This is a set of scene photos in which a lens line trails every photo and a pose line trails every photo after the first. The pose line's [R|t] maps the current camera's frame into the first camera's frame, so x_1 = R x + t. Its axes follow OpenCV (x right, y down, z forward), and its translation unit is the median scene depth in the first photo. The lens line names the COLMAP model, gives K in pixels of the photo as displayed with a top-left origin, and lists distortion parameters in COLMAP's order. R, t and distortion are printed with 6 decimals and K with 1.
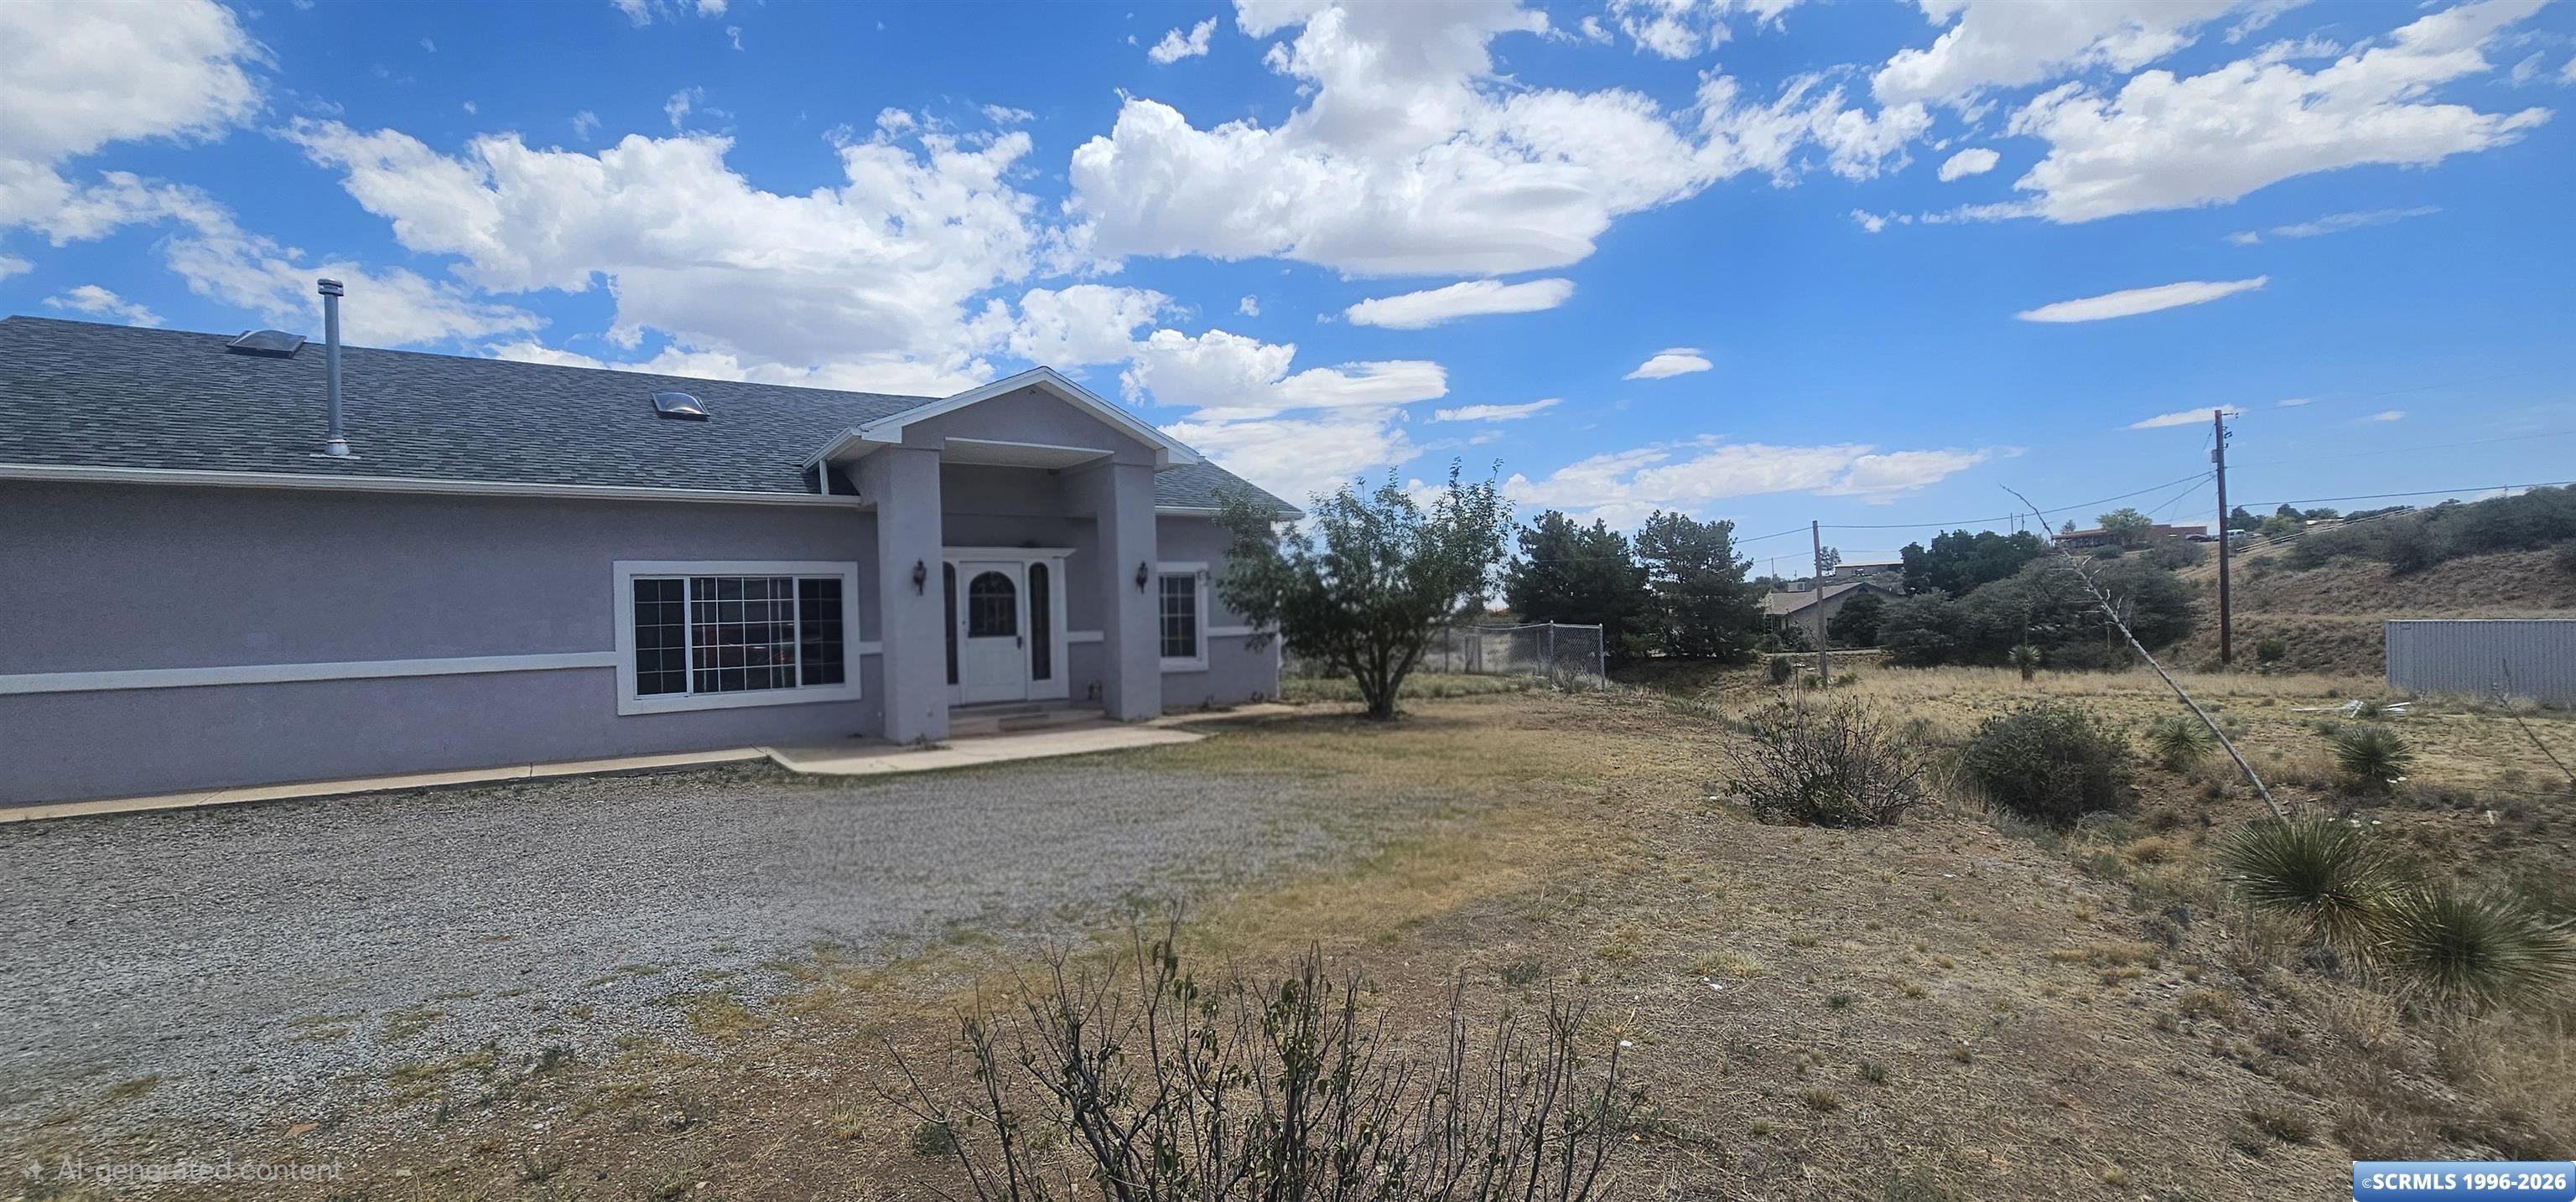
lens RADIAL K [[1062.7, 0, 1249.8], [0, 1062.7, 595.9], [0, 0, 1]] dist [0.031213, -0.000366]
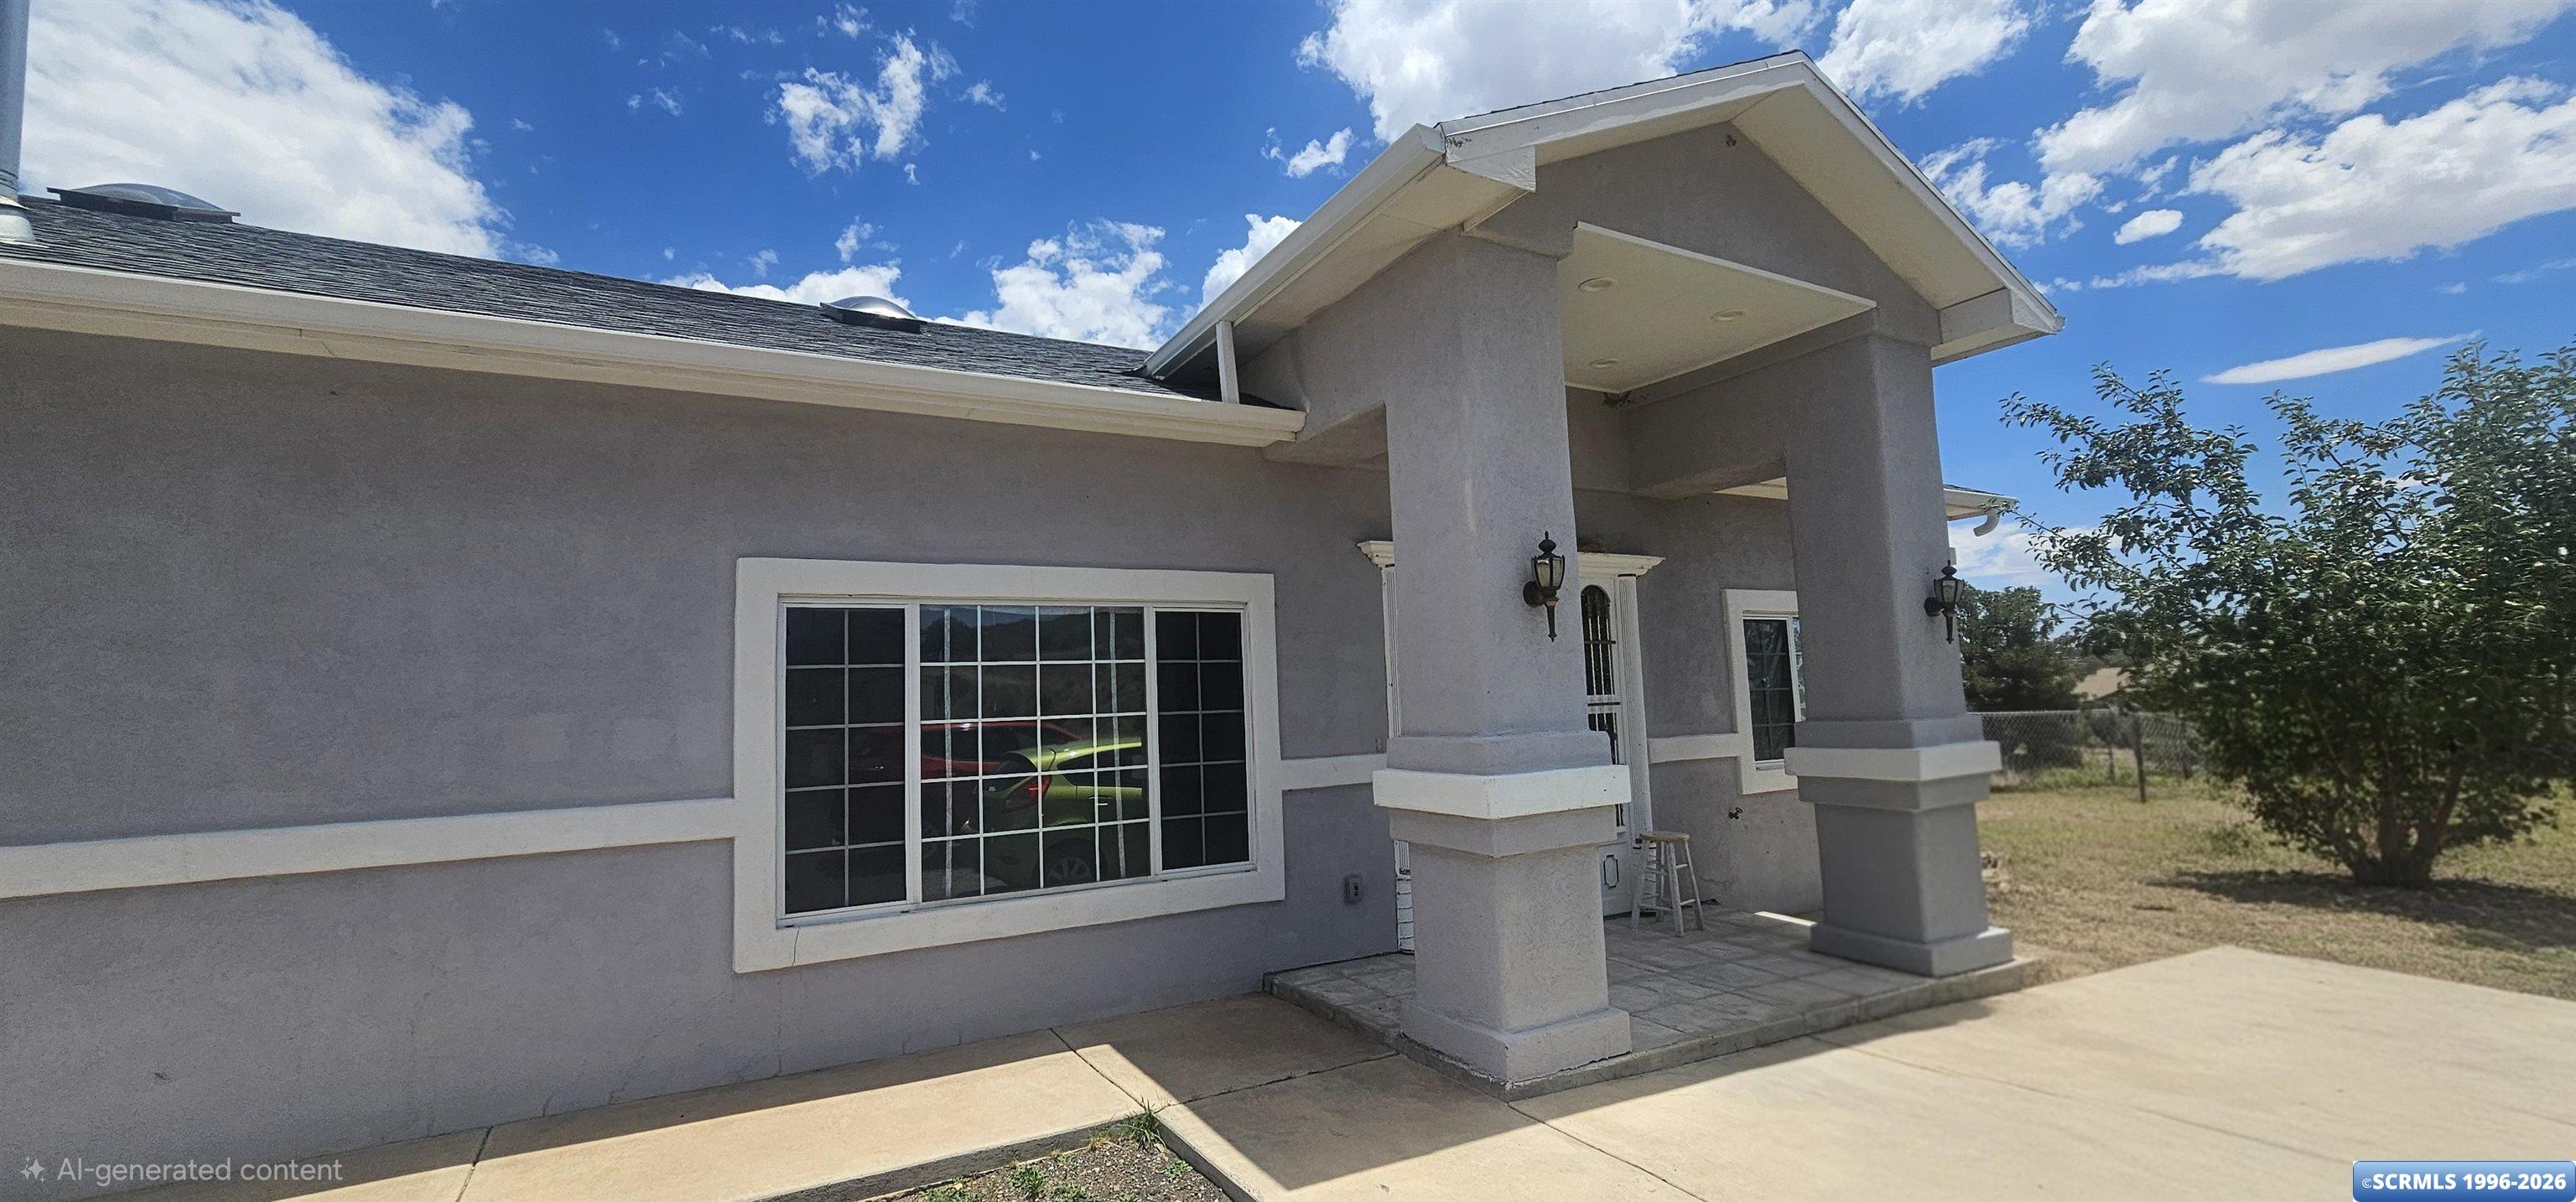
lens RADIAL K [[1011.1, 0, 1283.1], [0, 1011.1, 568.6], [0, 0, 1]] dist [-0.017071, 0.000005]
pose [[0.997717, -0.025397, -0.062576, -0.062990], [0.017487, 0.992146, -0.123859, 0.003197], [0.065230, 0.122482, 0.990325, 0.110024]]
